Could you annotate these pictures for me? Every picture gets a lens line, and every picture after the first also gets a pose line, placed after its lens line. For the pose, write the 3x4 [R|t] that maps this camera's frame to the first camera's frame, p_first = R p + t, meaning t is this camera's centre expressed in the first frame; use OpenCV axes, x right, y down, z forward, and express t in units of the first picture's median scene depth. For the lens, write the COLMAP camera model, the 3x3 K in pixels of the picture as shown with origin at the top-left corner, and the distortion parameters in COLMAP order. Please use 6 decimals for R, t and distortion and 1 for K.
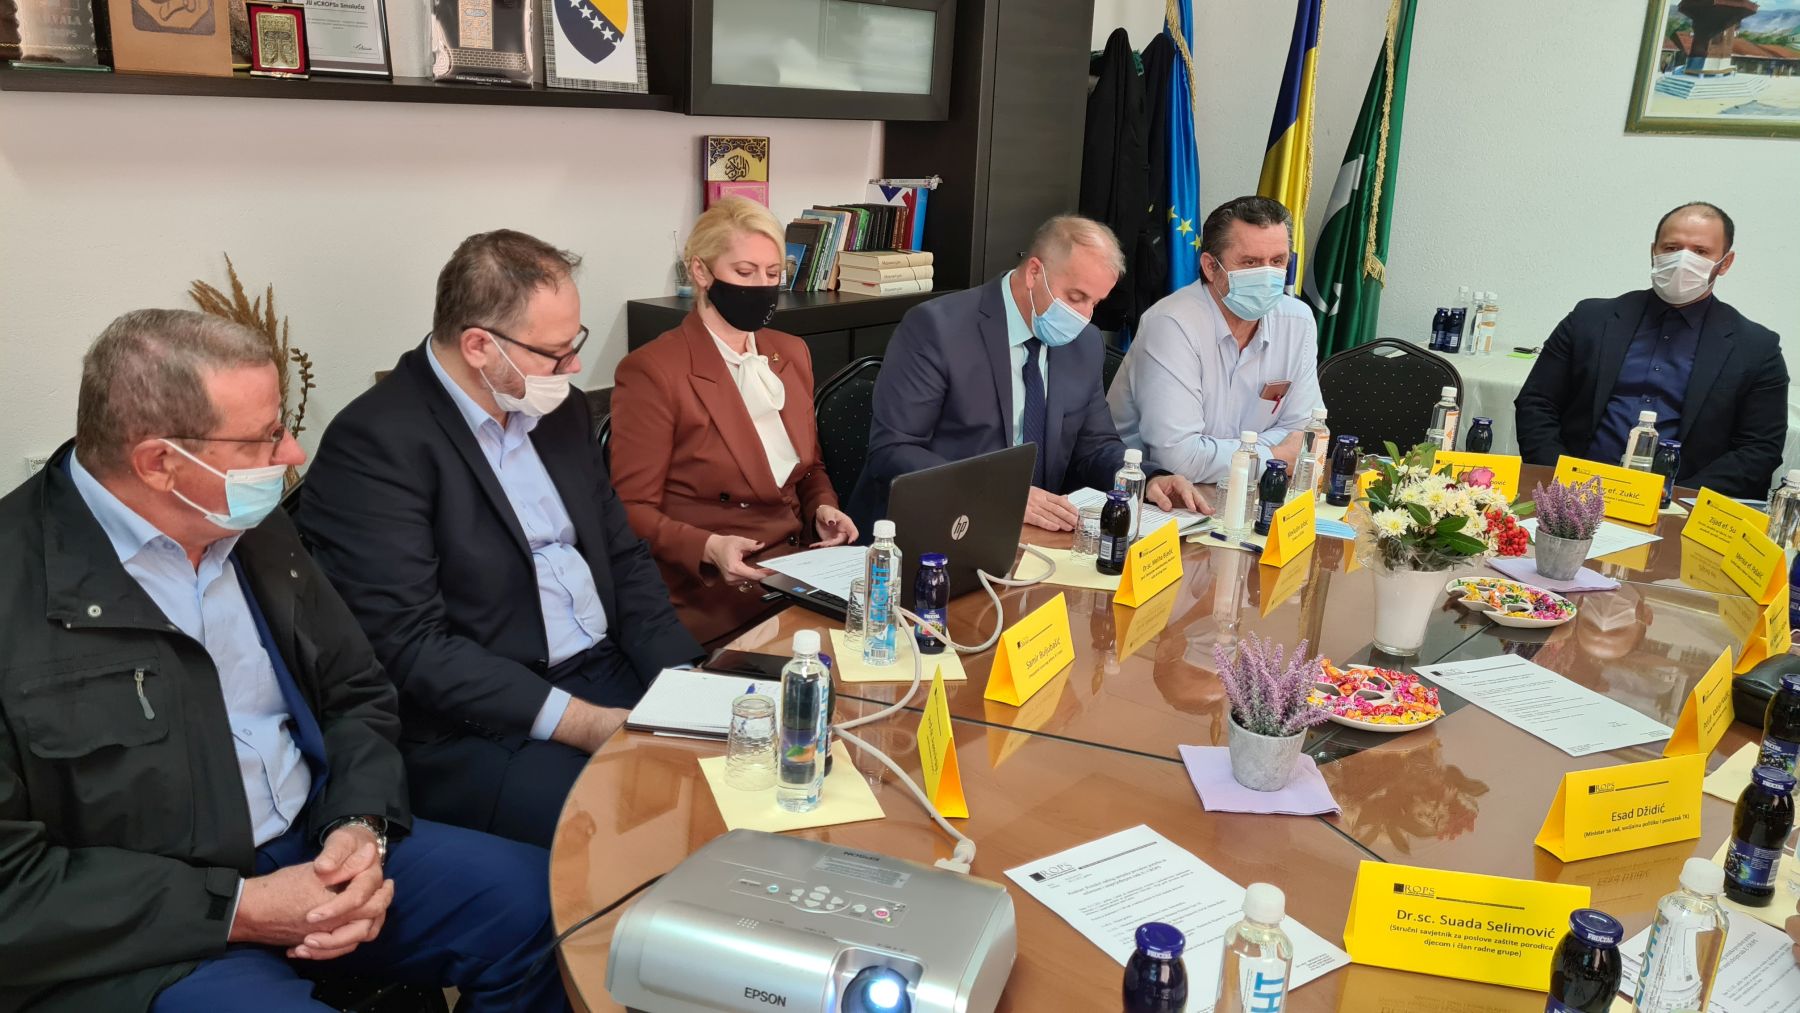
lens RADIAL K [[1317.4, 0, 900.9], [0, 1317.4, 551.2], [0, 0, 1]] dist [0.050286, -0.044449]
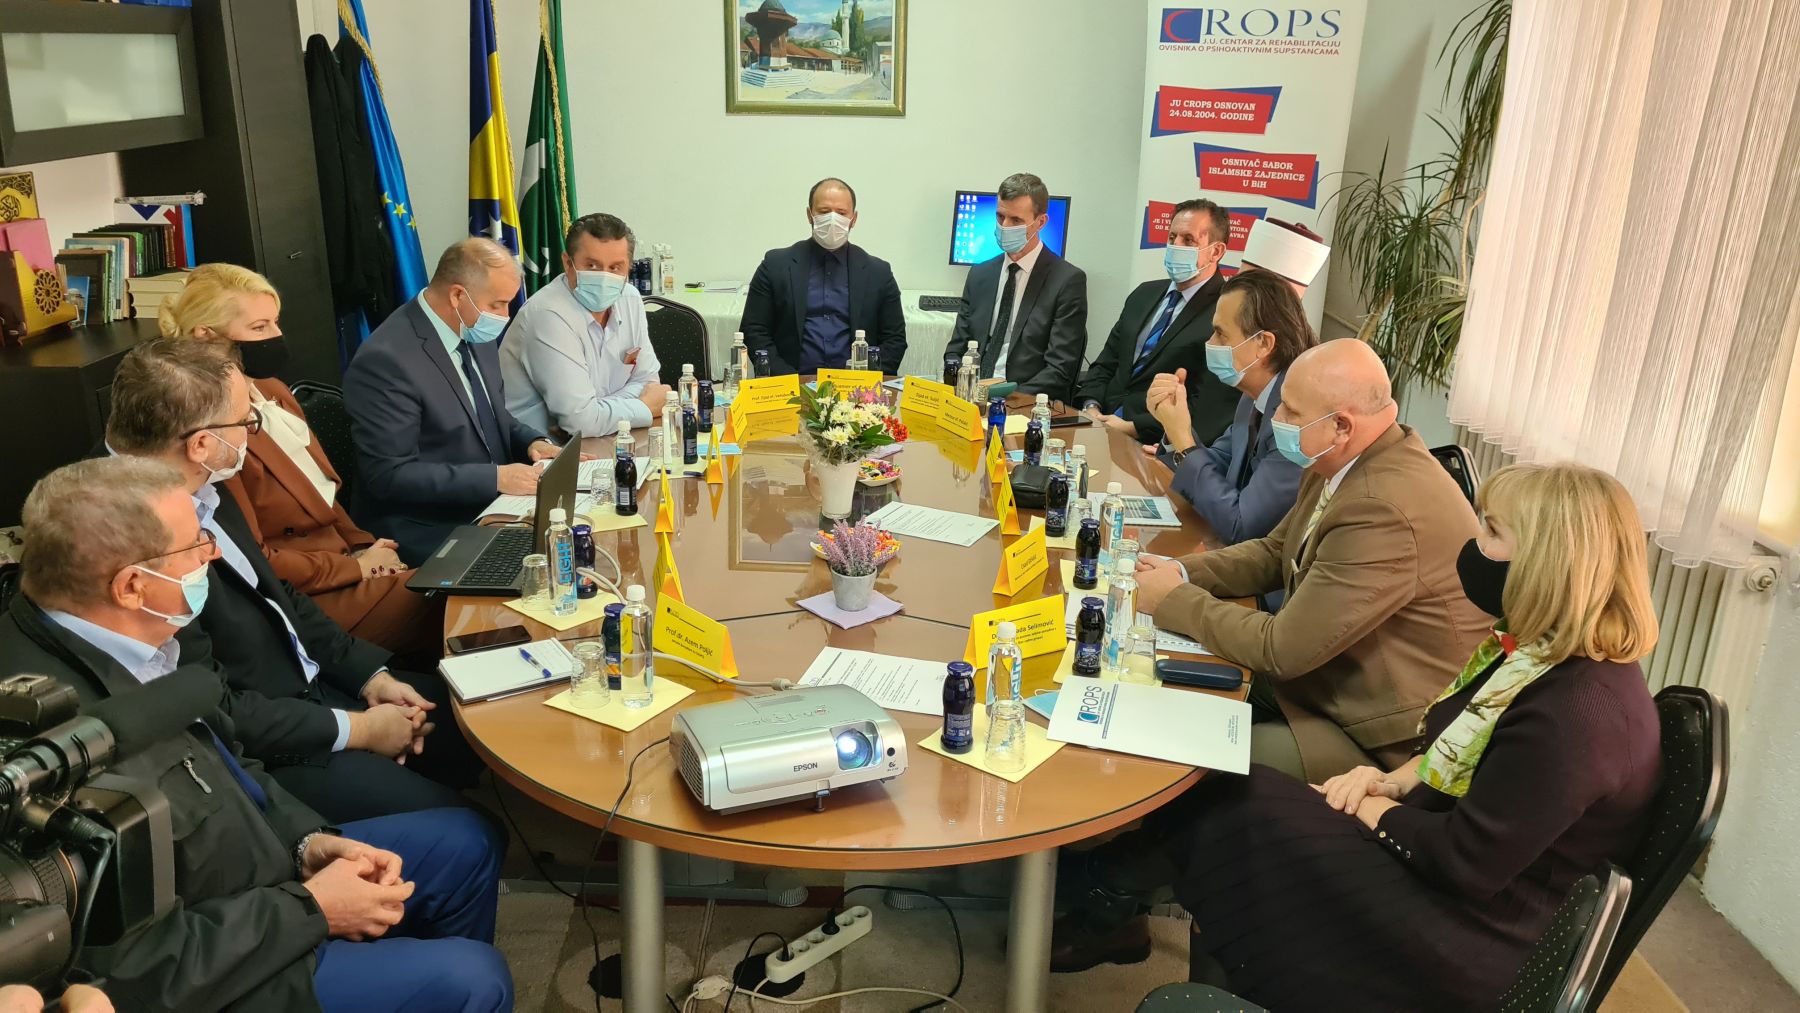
lens RADIAL K [[1317.4, 0, 914.9], [0, 1317.4, 504.3], [0, 0, 1]] dist [0.050286, -0.044449]
pose [[0.749471, -0.228460, 0.621369, -0.275097], [0.215489, 0.971643, 0.097332, -0.037223], [-0.625986, 0.060950, 0.777449, -0.126708]]
